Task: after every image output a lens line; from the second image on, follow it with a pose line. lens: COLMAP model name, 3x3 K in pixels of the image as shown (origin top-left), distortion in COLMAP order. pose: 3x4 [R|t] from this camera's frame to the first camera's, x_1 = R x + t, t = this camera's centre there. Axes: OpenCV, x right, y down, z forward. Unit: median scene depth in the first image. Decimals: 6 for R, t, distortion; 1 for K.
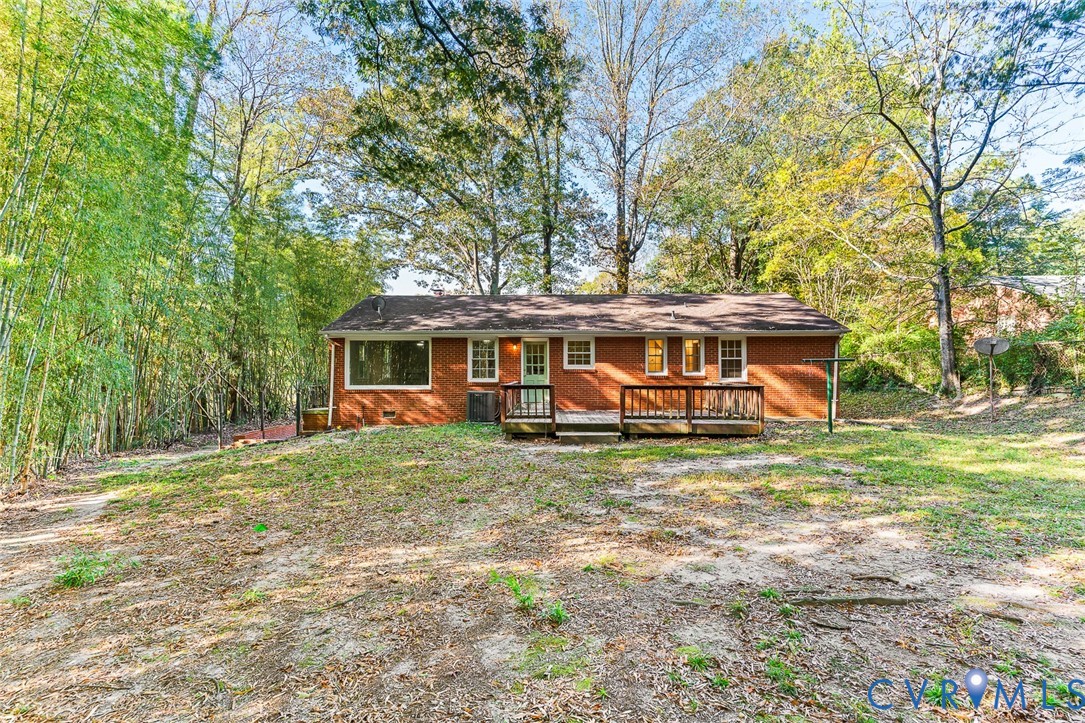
lens RADIAL K [[519.3, 0, 539.1], [0, 519.3, 363.2], [0, 0, 1]] dist [0.003013, 0.000332]
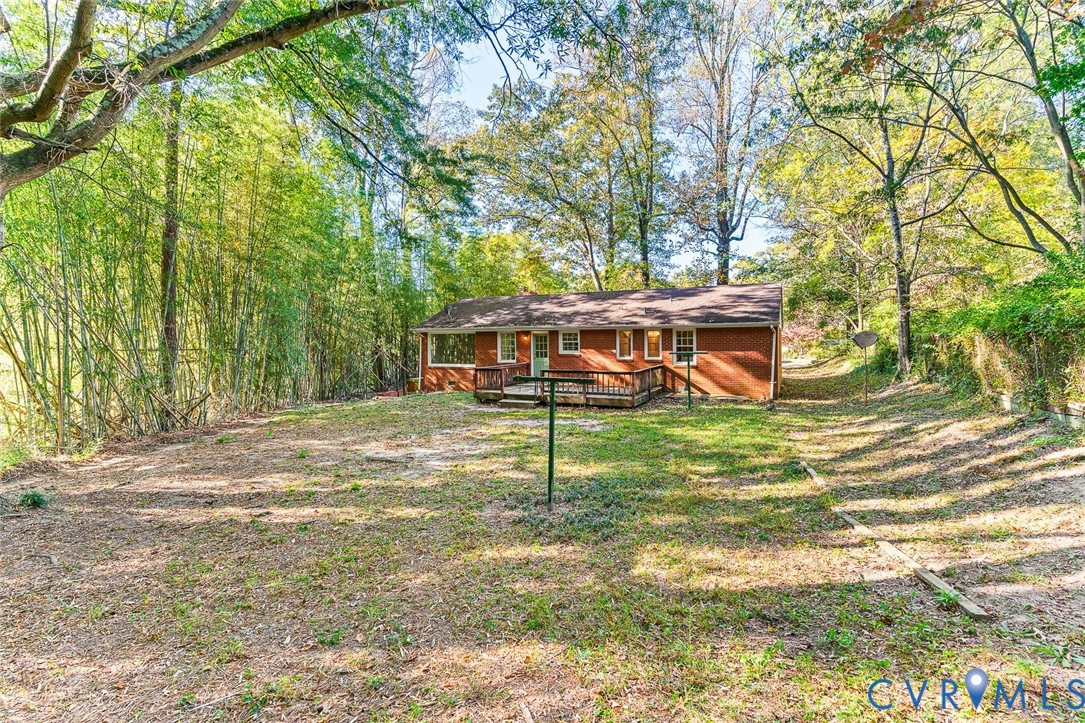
lens RADIAL K [[519.3, 0, 540.7], [0, 519.3, 358.7], [0, 0, 1]] dist [0.003013, 0.000332]
pose [[0.911658, 0.009091, -0.410848, 0.563147], [0.015921, 0.998223, 0.057417, -0.054795], [0.410641, -0.058886, 0.909894, -0.258966]]
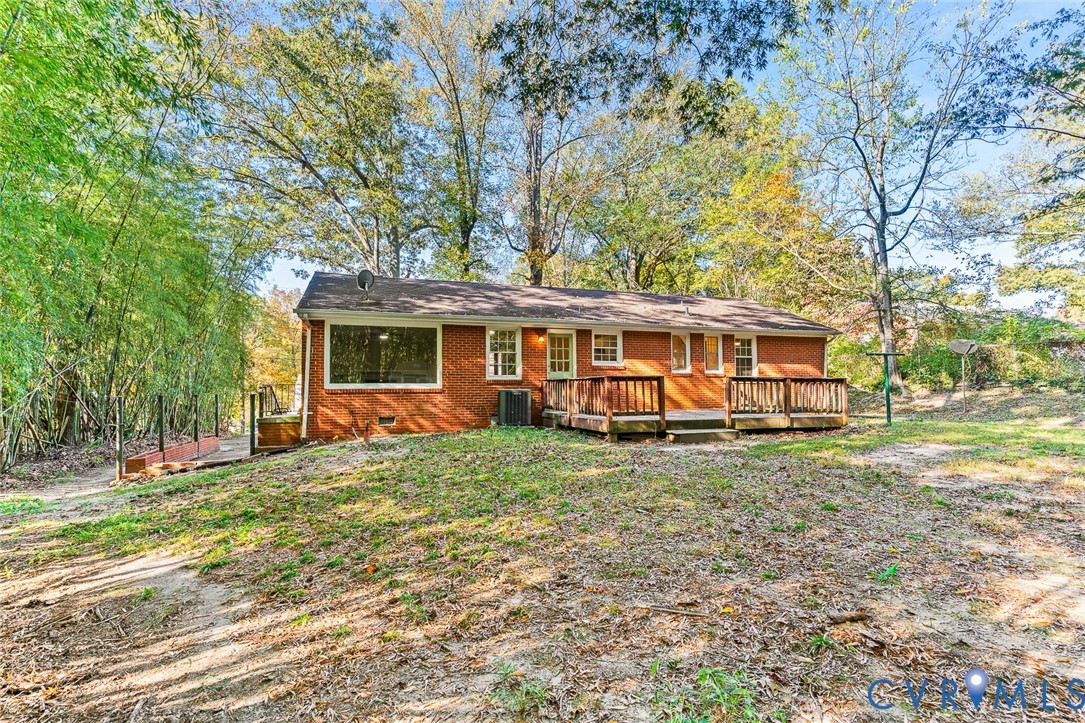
lens RADIAL K [[519.3, 0, 545.5], [0, 519.3, 368.8], [0, 0, 1]] dist [0.003013, 0.000332]
pose [[0.938950, 0.010075, 0.343905, -0.334237], [-0.003869, 0.999817, -0.018729, 0.034376], [-0.344031, 0.016255, 0.938818, 0.188153]]
